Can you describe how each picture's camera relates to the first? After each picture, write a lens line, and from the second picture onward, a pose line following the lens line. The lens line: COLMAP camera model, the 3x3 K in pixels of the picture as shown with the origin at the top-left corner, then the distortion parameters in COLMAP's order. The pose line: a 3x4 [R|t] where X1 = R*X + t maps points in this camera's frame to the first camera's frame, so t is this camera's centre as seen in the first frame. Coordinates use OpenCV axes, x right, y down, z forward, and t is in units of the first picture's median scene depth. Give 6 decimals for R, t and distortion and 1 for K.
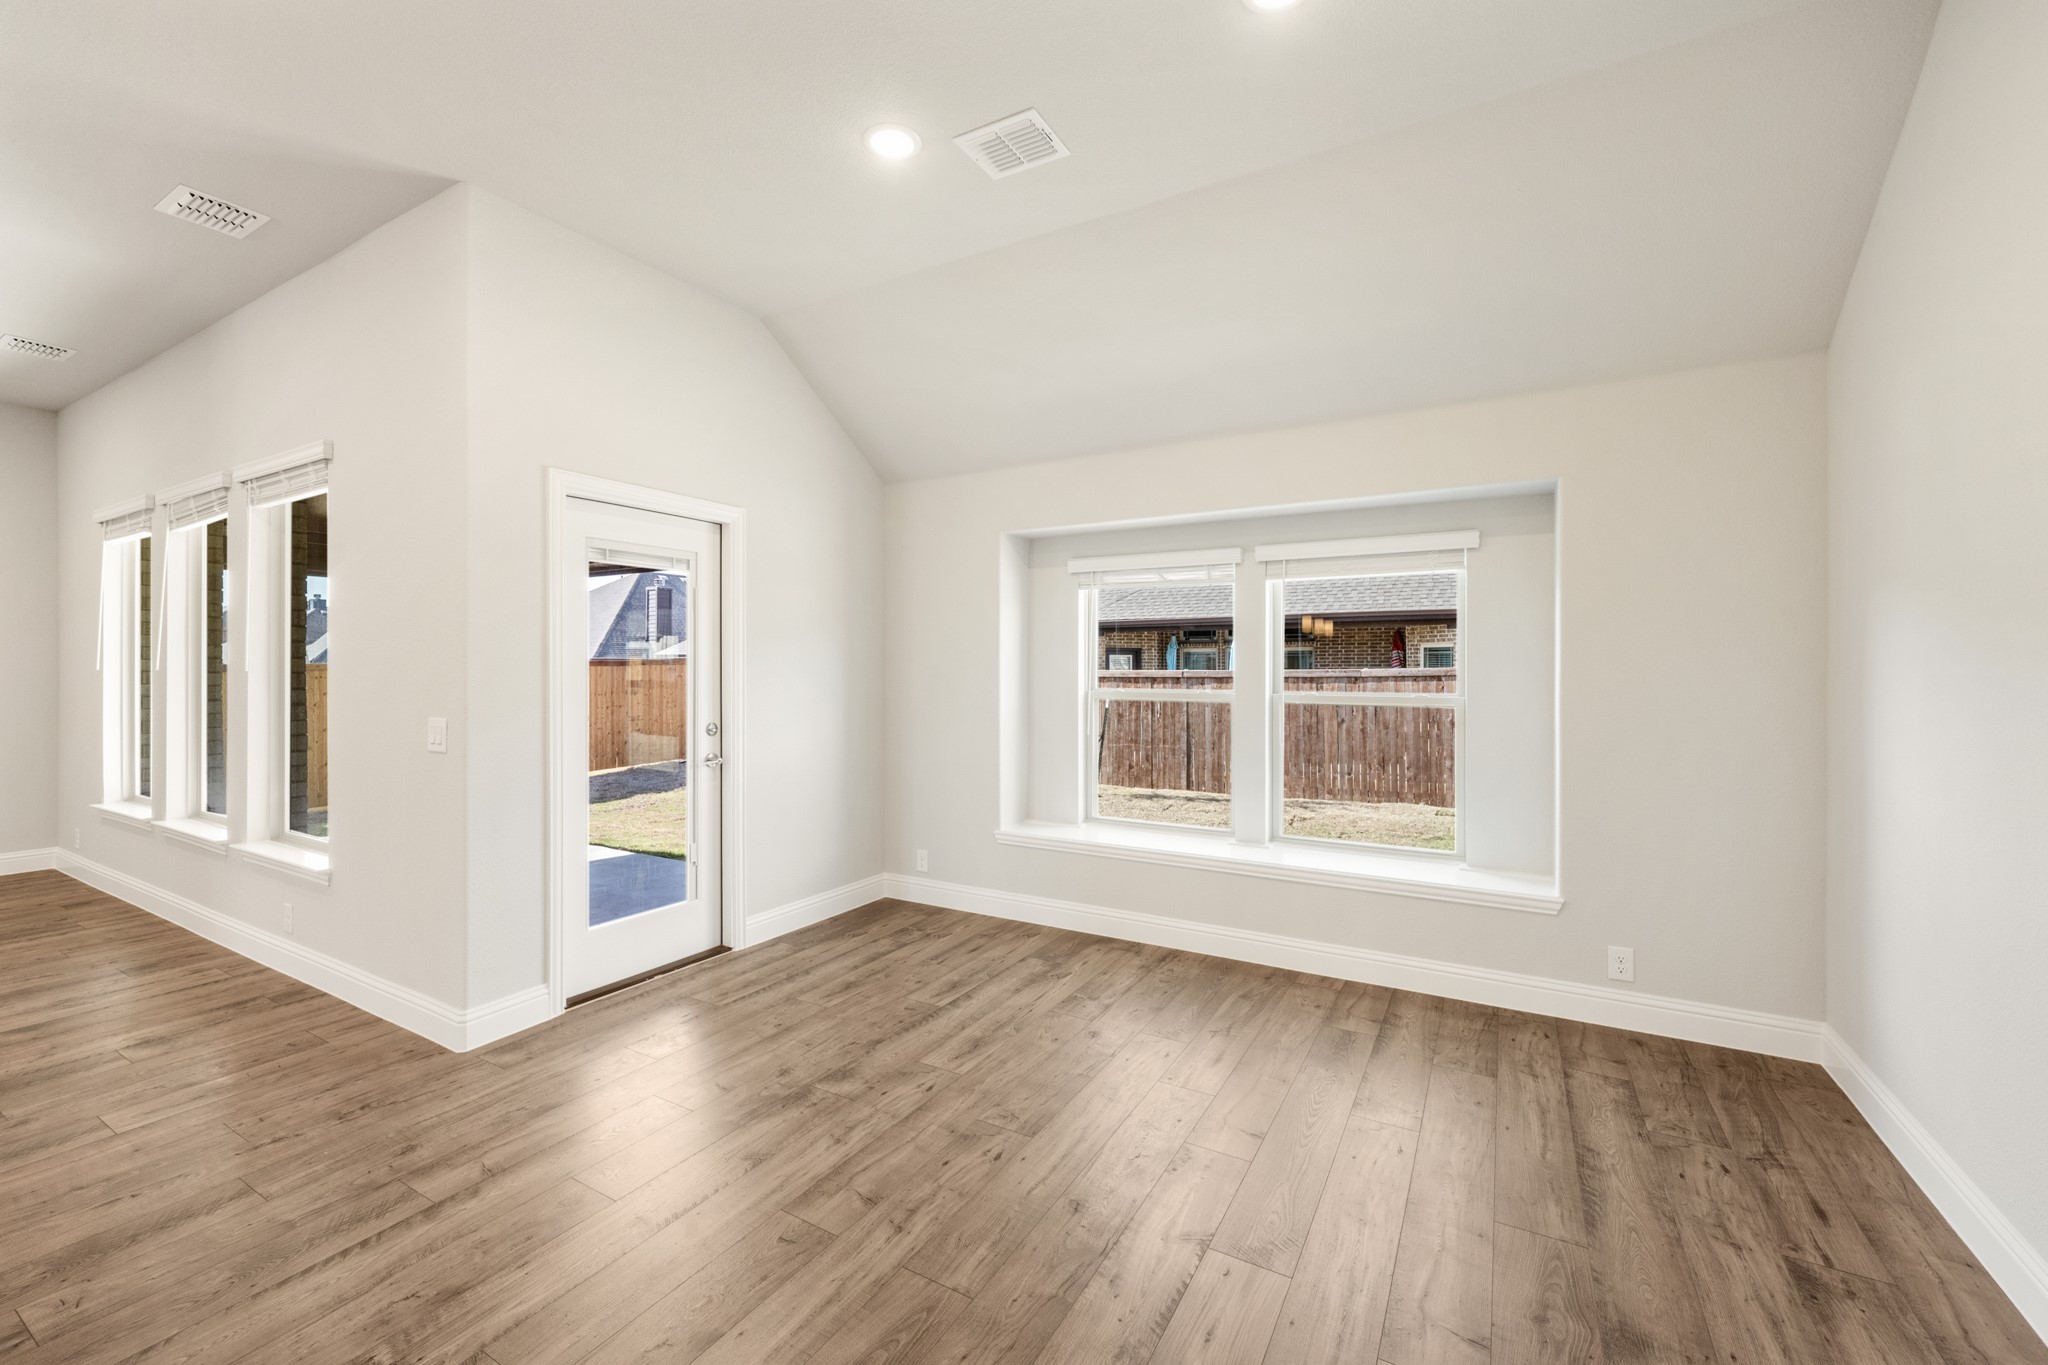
lens RADIAL K [[824.4, 0, 1020.1], [0, 824.4, 671.1], [0, 0, 1]] dist [-0.003190, -0.000174]
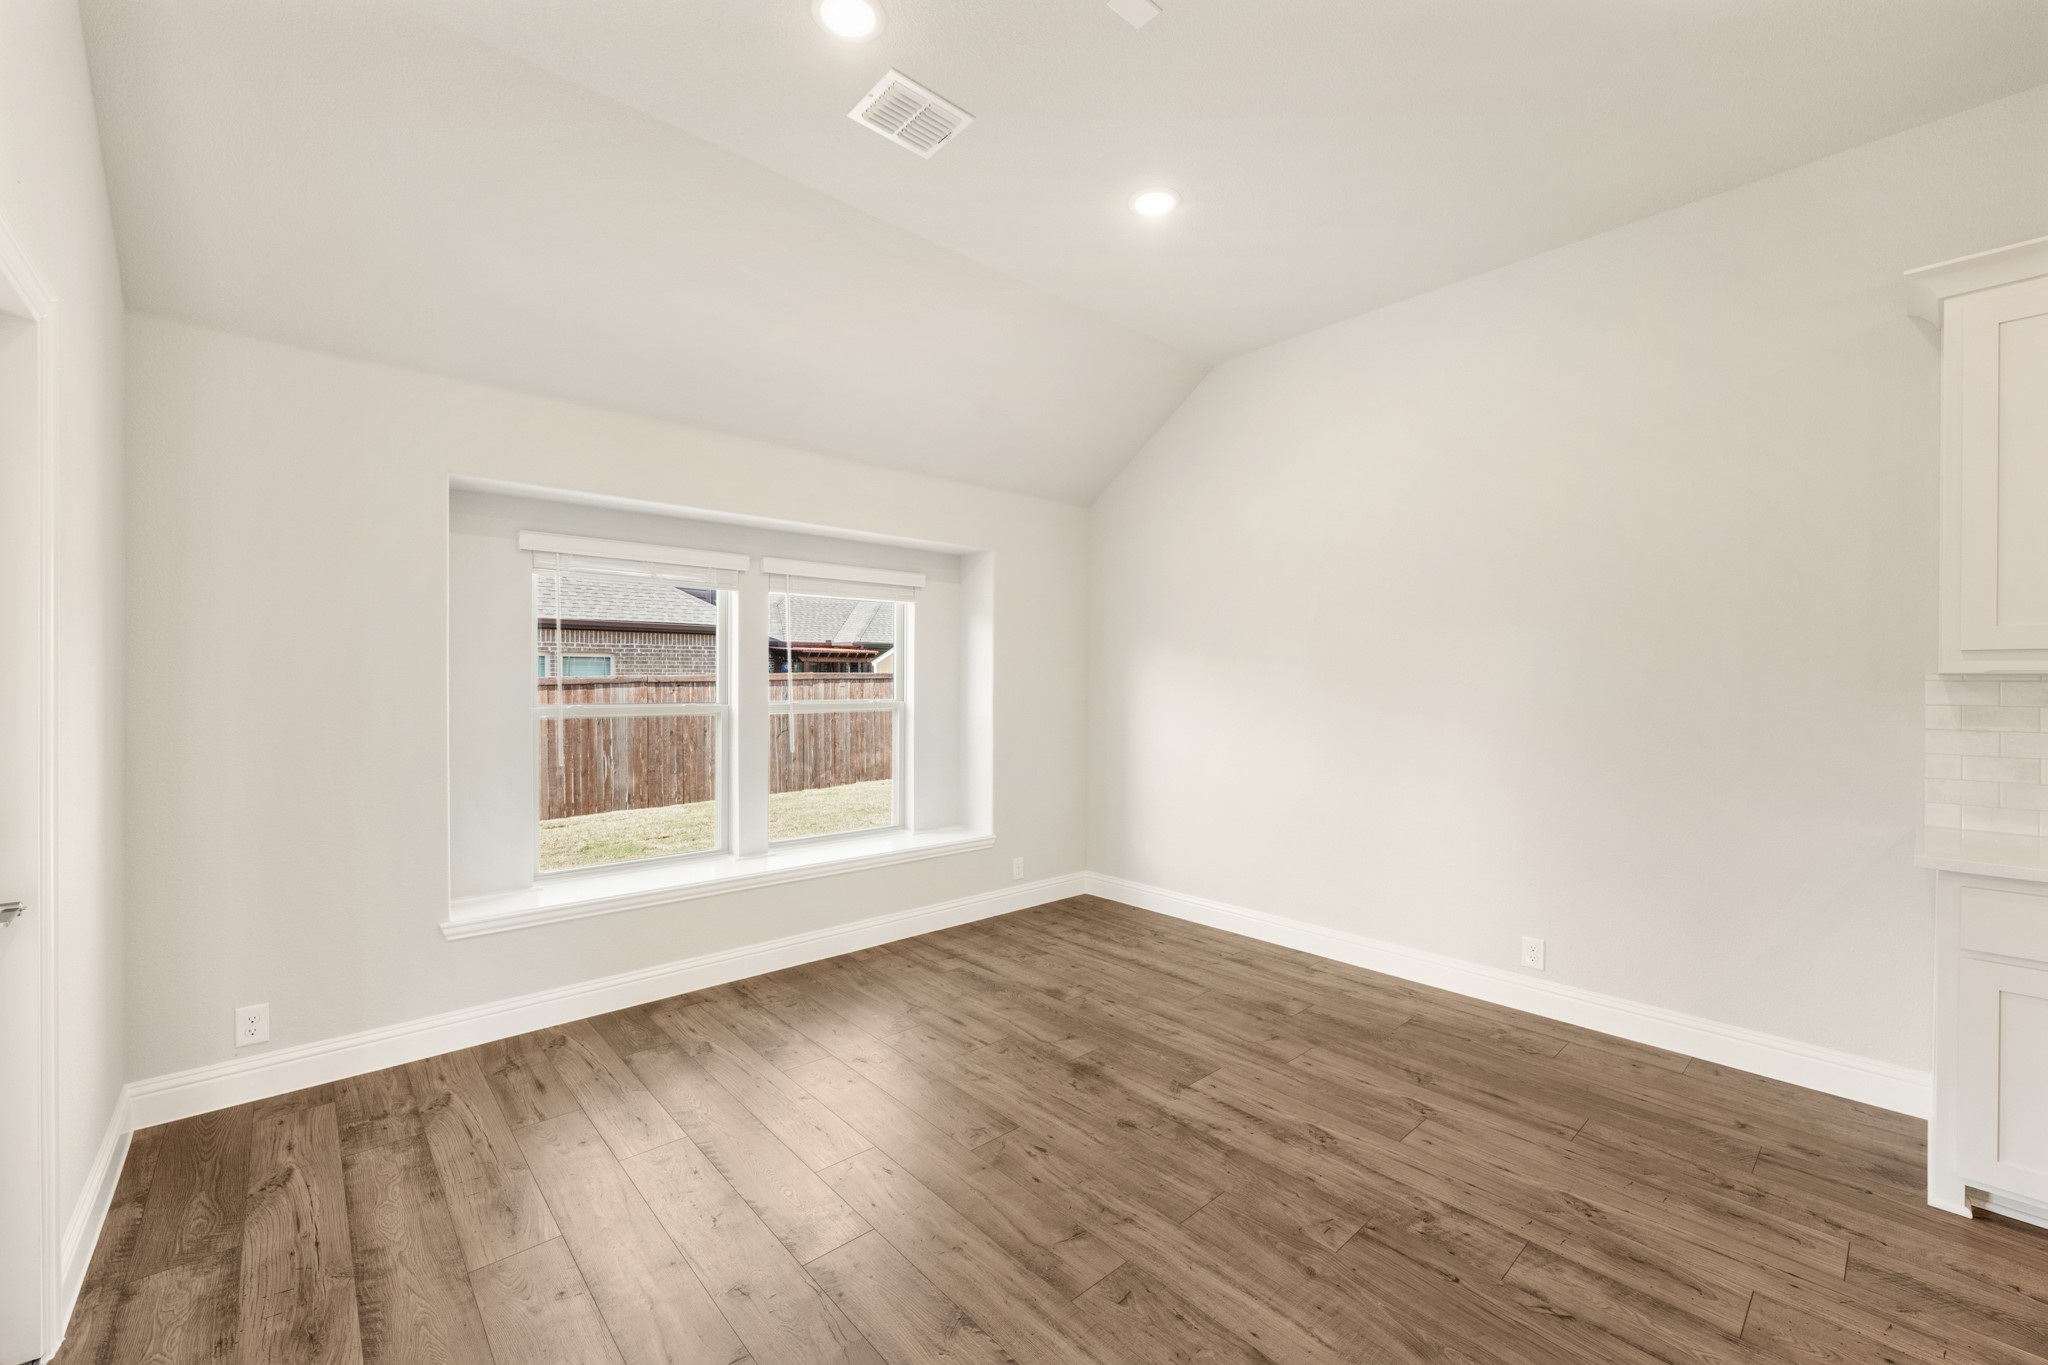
lens RADIAL K [[824.4, 0, 1020.1], [0, 824.4, 671.1], [0, 0, 1]] dist [-0.003190, -0.000174]
pose [[0.301007, 0.009371, 0.953576, -0.656236], [0.000782, 0.999949, -0.010074, -0.001884], [-0.953622, 0.003778, 0.300984, 0.452089]]
